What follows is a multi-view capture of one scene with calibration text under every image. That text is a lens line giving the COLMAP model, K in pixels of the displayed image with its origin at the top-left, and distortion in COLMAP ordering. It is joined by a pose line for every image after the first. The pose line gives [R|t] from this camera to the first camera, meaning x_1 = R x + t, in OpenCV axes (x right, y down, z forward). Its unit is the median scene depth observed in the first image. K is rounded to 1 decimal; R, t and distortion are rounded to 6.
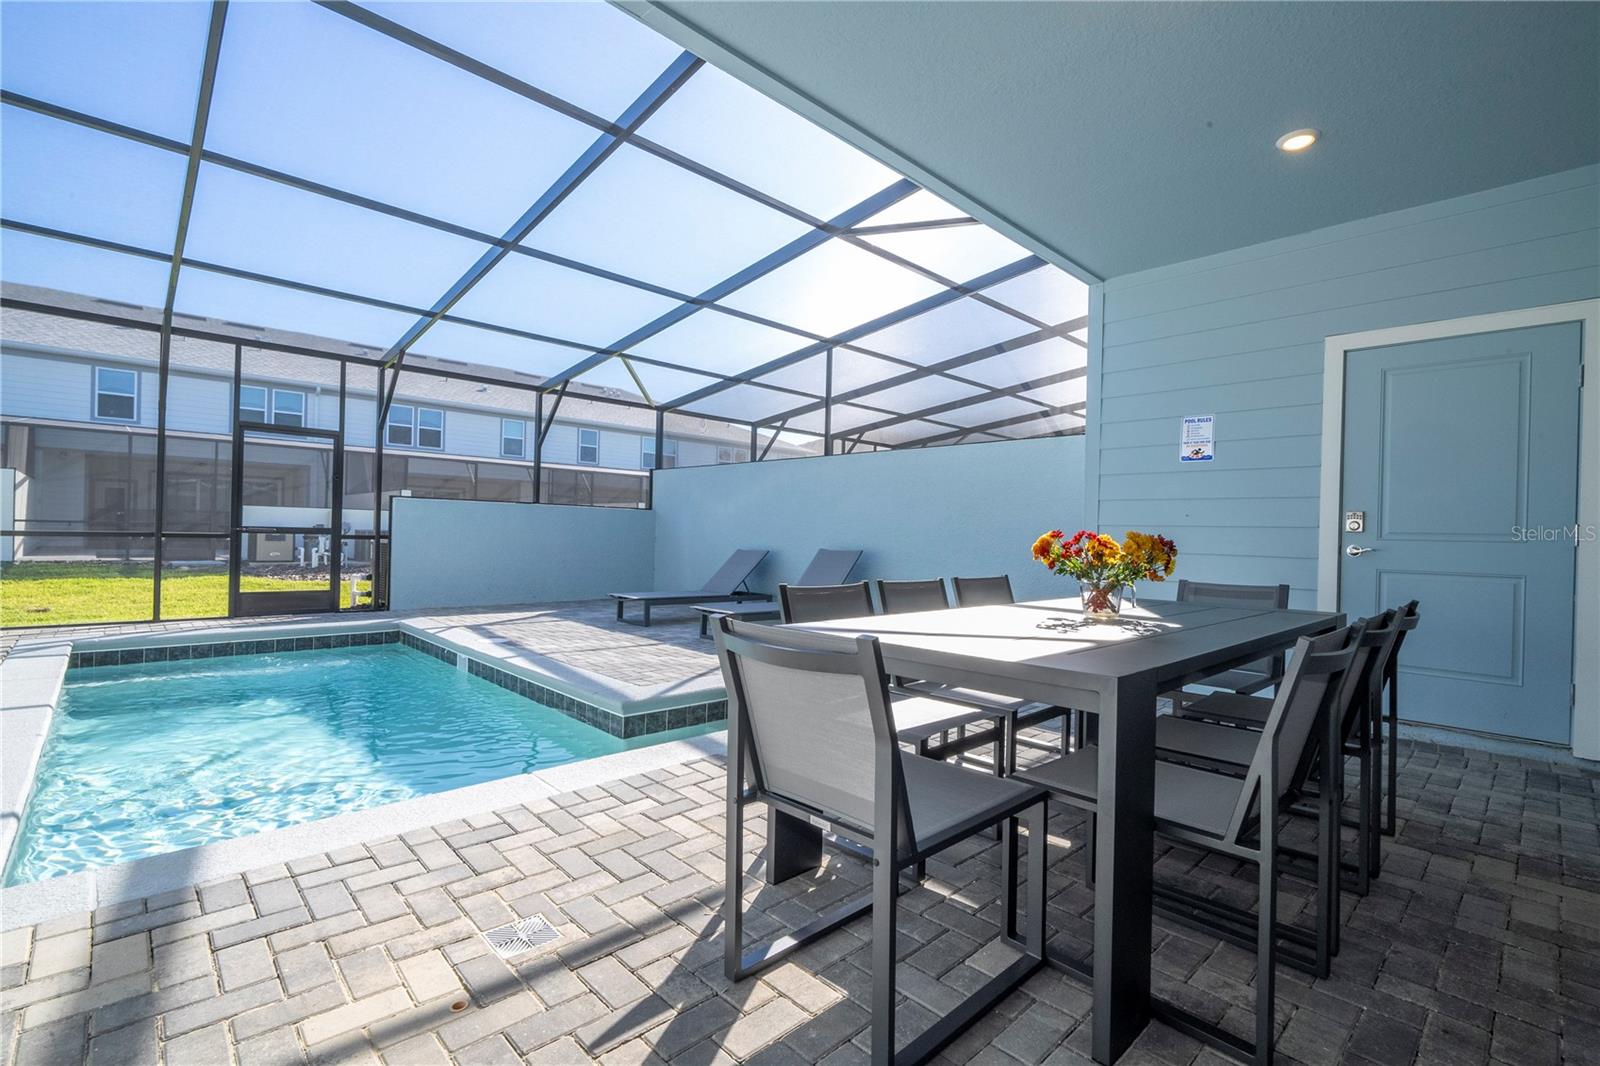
lens RADIAL K [[717.7, 0, 799.4], [0, 717.7, 532.5], [0, 0, 1]] dist [0.000006, 0.000774]
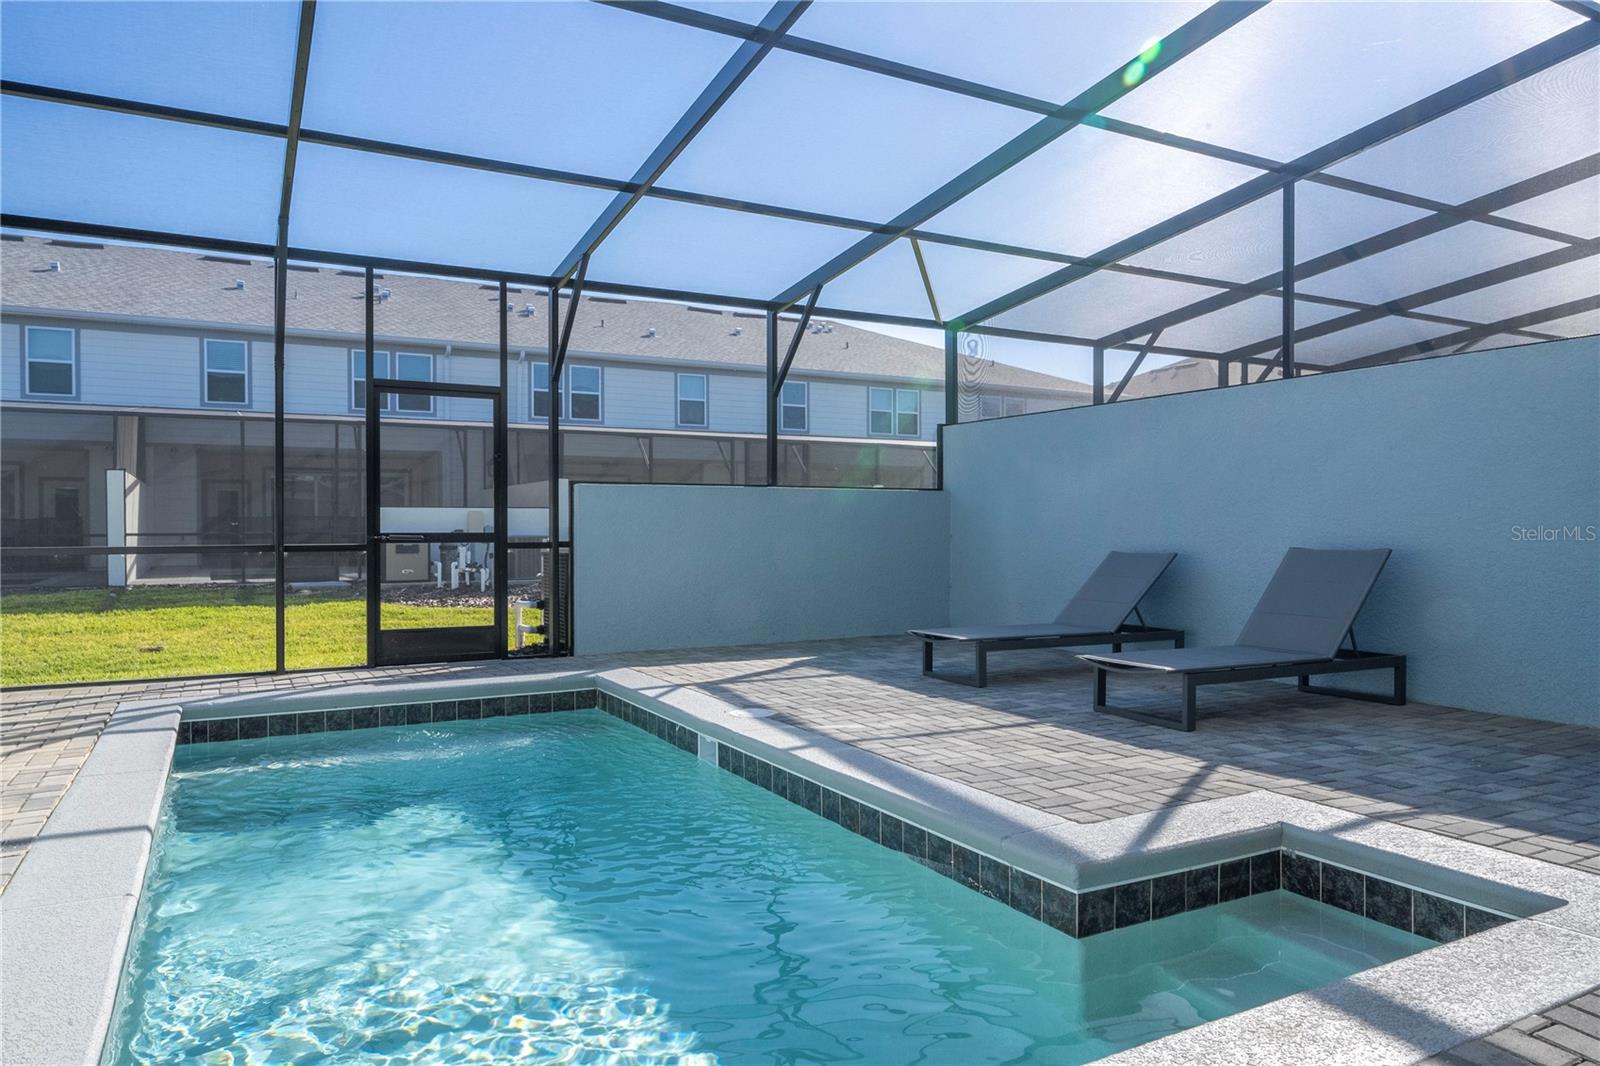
lens RADIAL K [[1049.1, 0, 801.3], [0, 1049.1, 533.2], [0, 0, 1]] dist [0.002077, -0.001082]
pose [[0.965222, -0.026020, -0.260133, -0.115661], [0.027418, 0.999623, 0.001746, 0.000267], [0.259990, -0.008817, 0.965571, 0.123724]]
